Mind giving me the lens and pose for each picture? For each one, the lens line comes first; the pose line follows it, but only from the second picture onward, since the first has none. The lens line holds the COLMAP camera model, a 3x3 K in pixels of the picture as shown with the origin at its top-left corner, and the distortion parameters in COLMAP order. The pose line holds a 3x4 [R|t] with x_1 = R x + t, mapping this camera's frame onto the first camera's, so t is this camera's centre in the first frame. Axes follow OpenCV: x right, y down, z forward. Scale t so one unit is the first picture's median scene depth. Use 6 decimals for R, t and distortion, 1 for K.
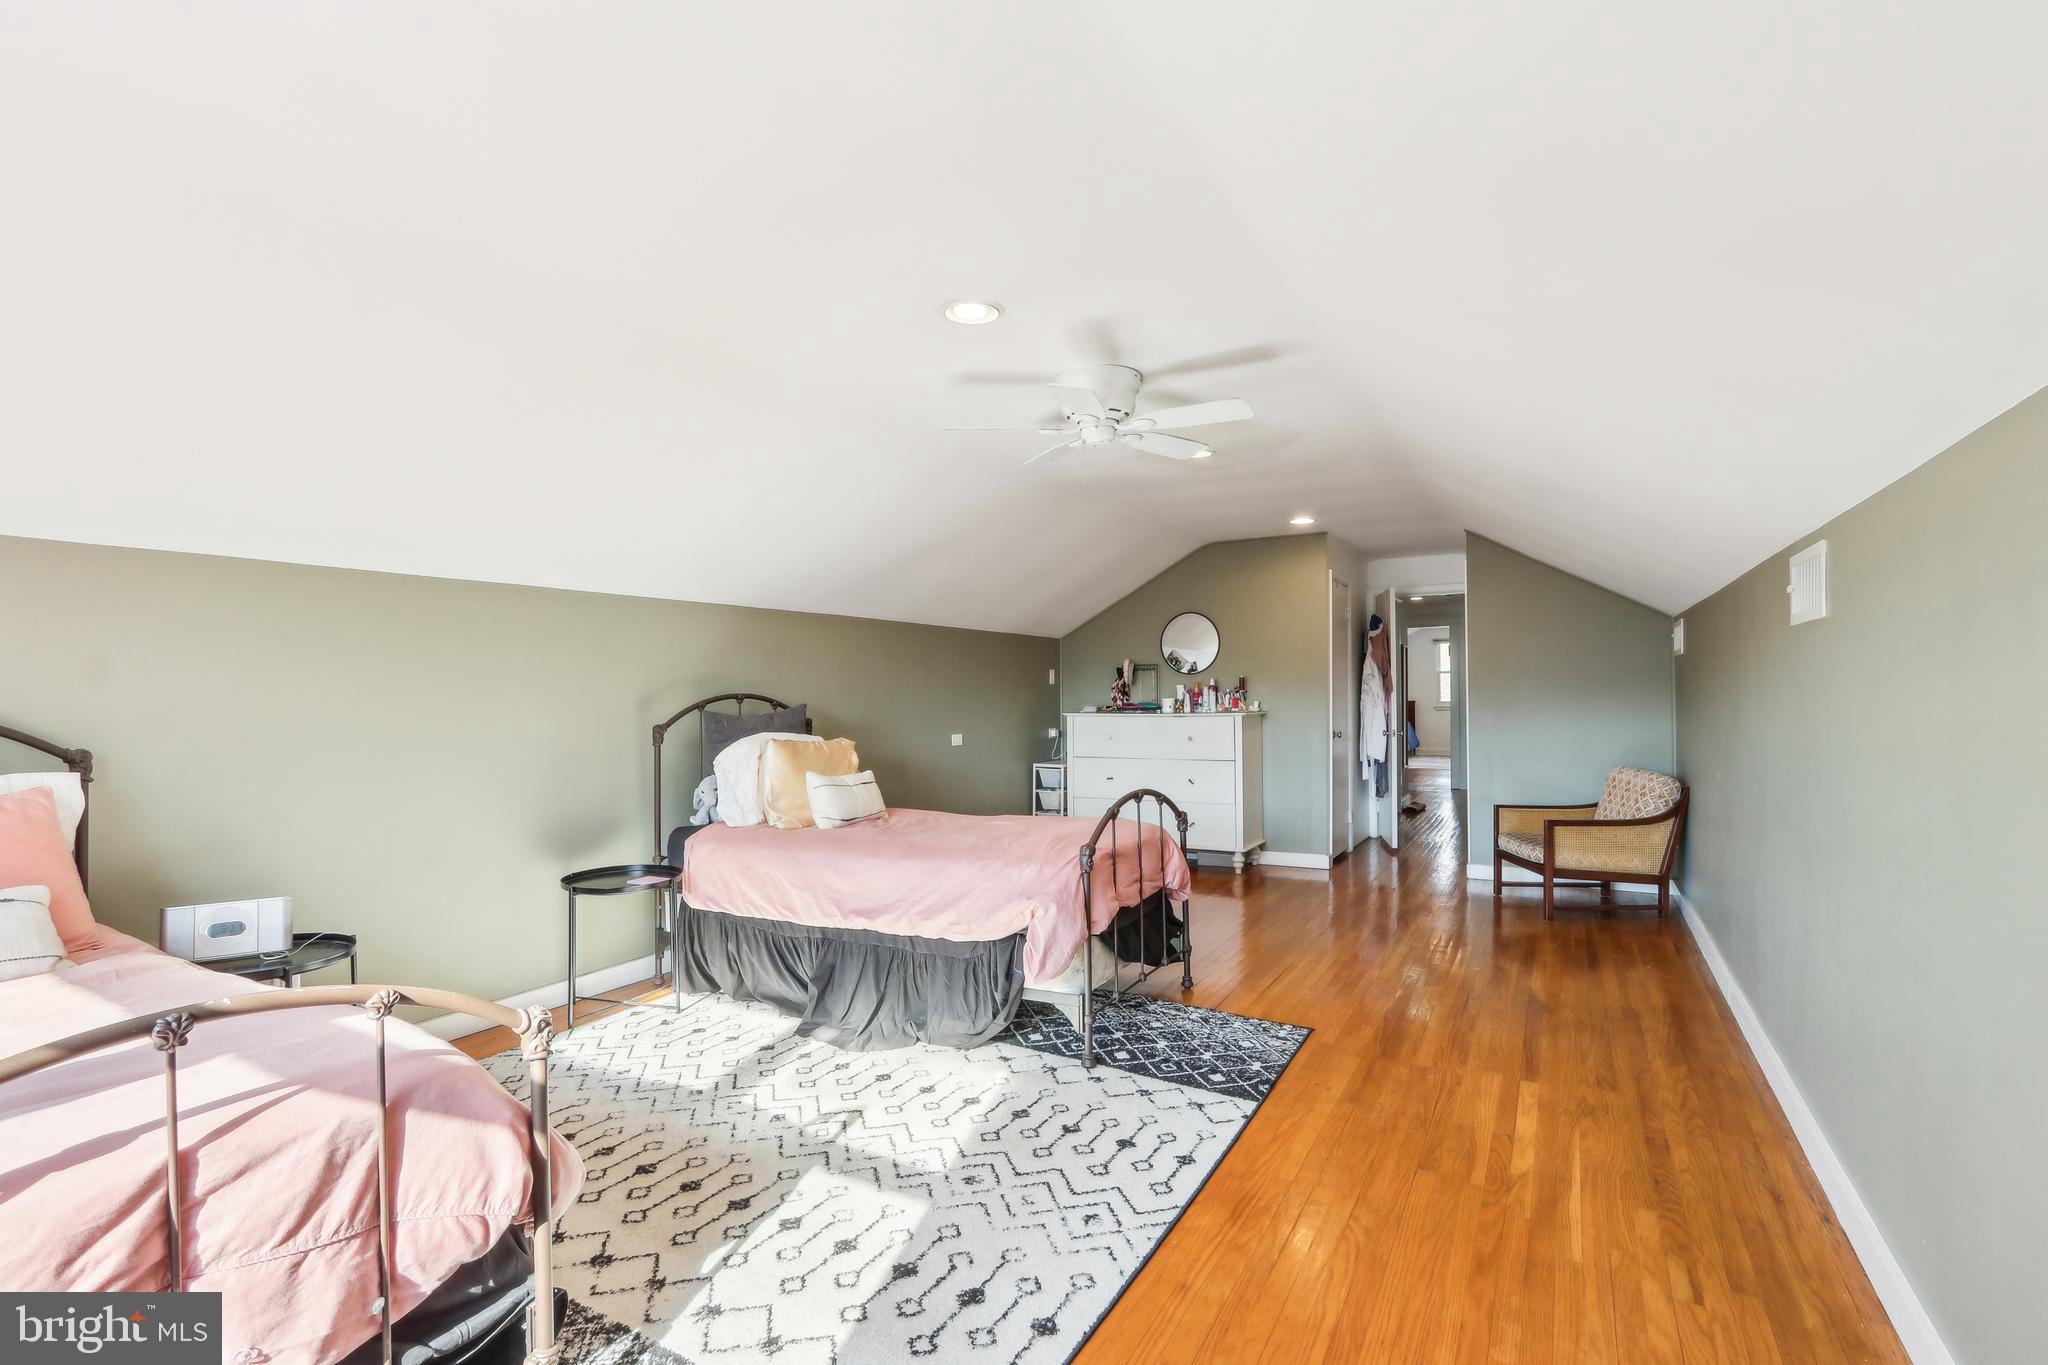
lens RADIAL K [[966.6, 0, 1020.4], [0, 966.6, 686.0], [0, 0, 1]] dist [-0.024273, 0.003165]
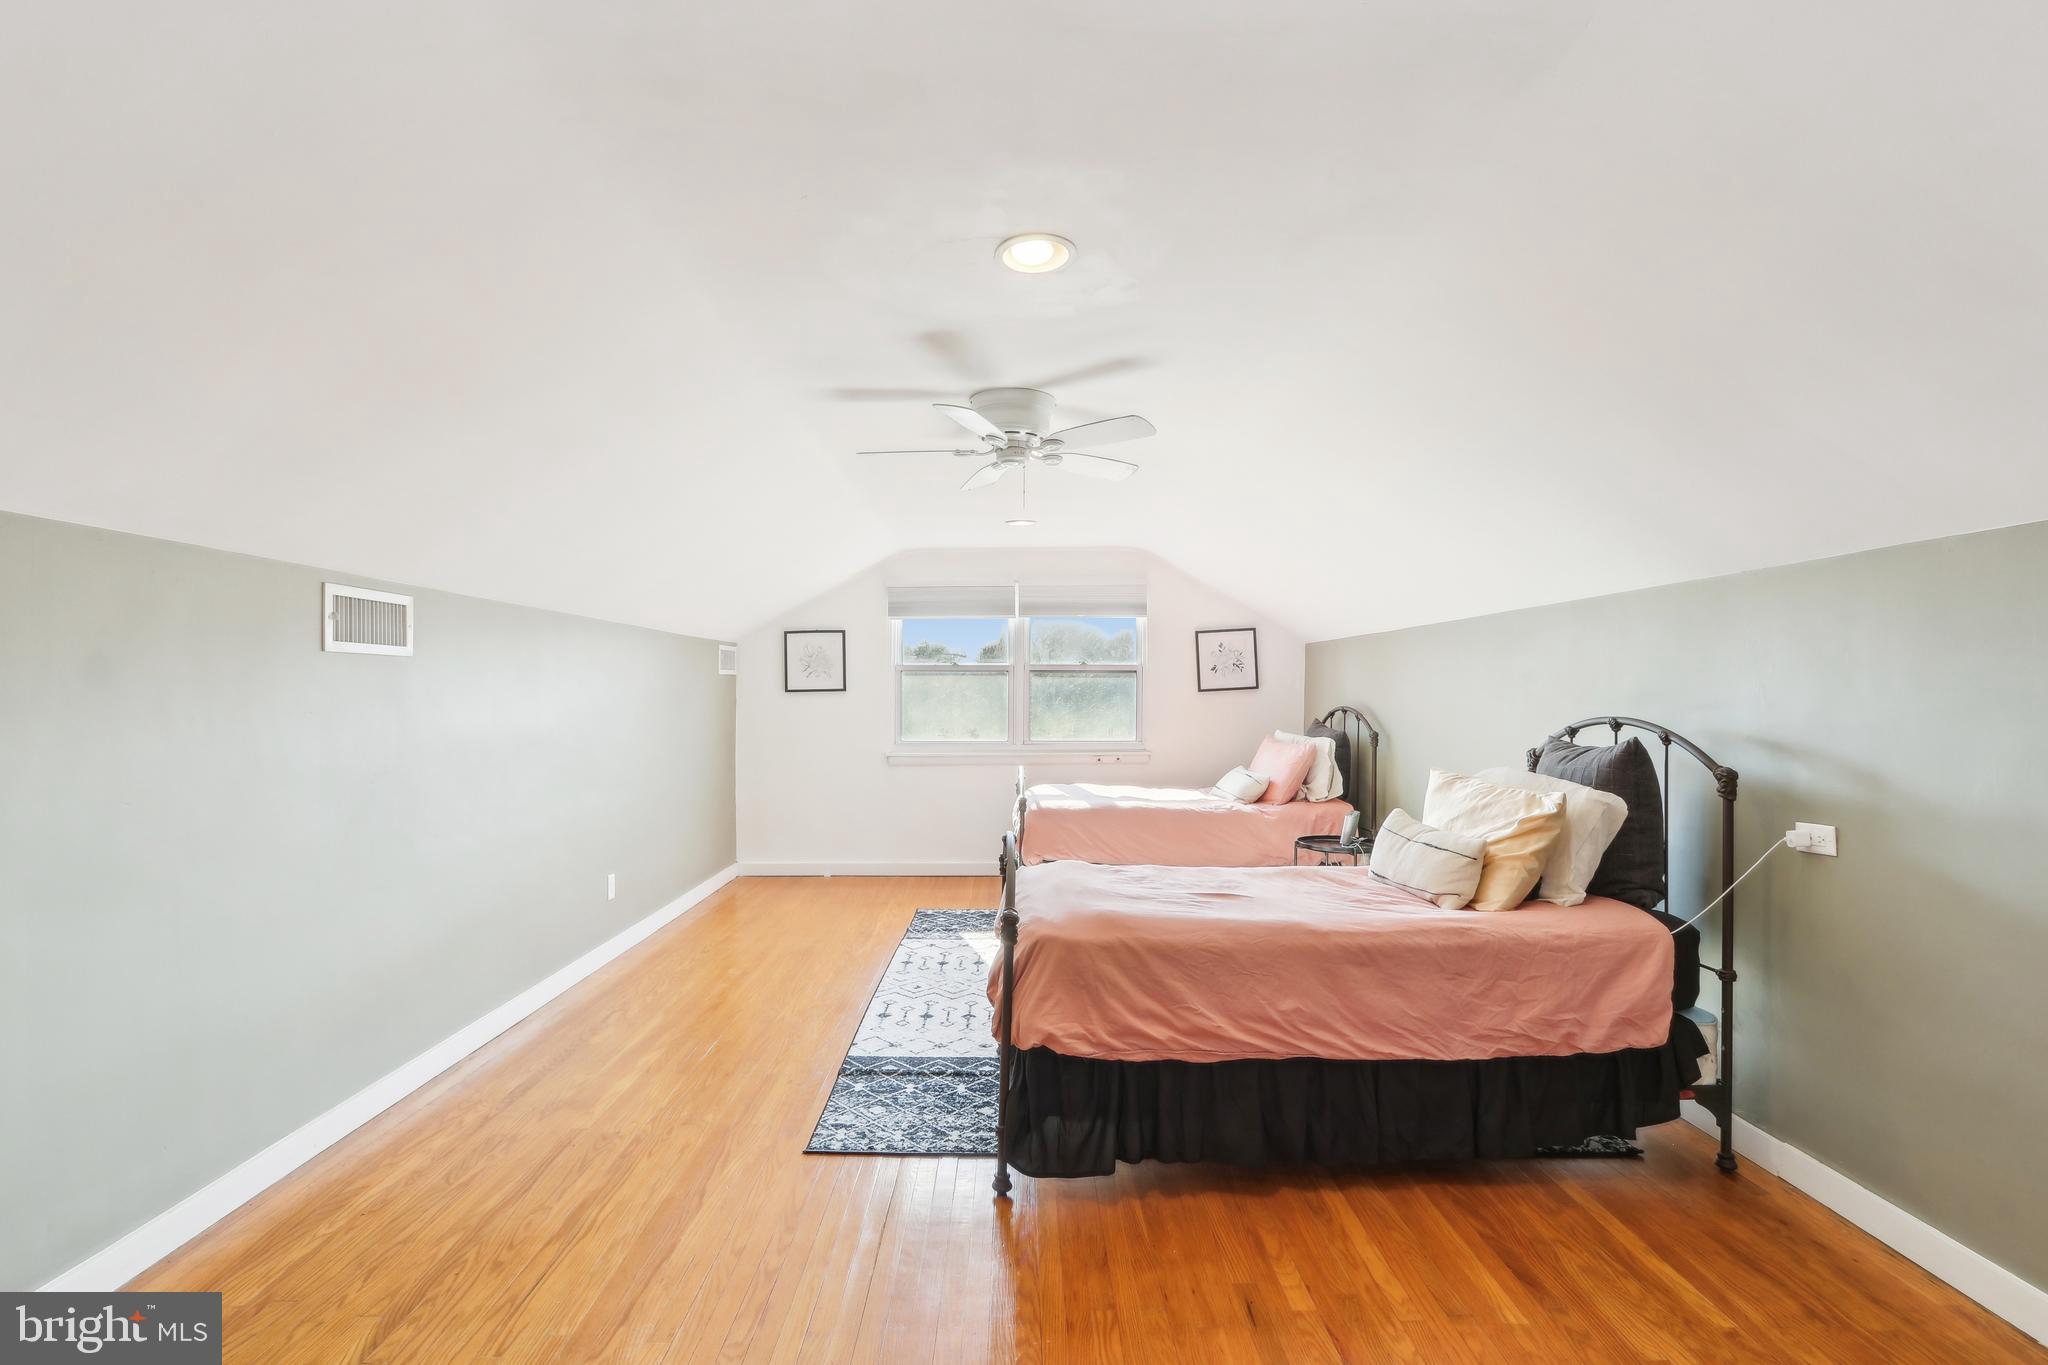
lens RADIAL K [[966.6, 0, 1018.9], [0, 966.6, 688.3], [0, 0, 1]] dist [-0.024273, 0.003165]
pose [[-0.868031, 0.000171, -0.496510, 0.626912], [0.003296, 0.999980, -0.005418, -0.016135], [0.496499, -0.006339, -0.868014, 2.049411]]
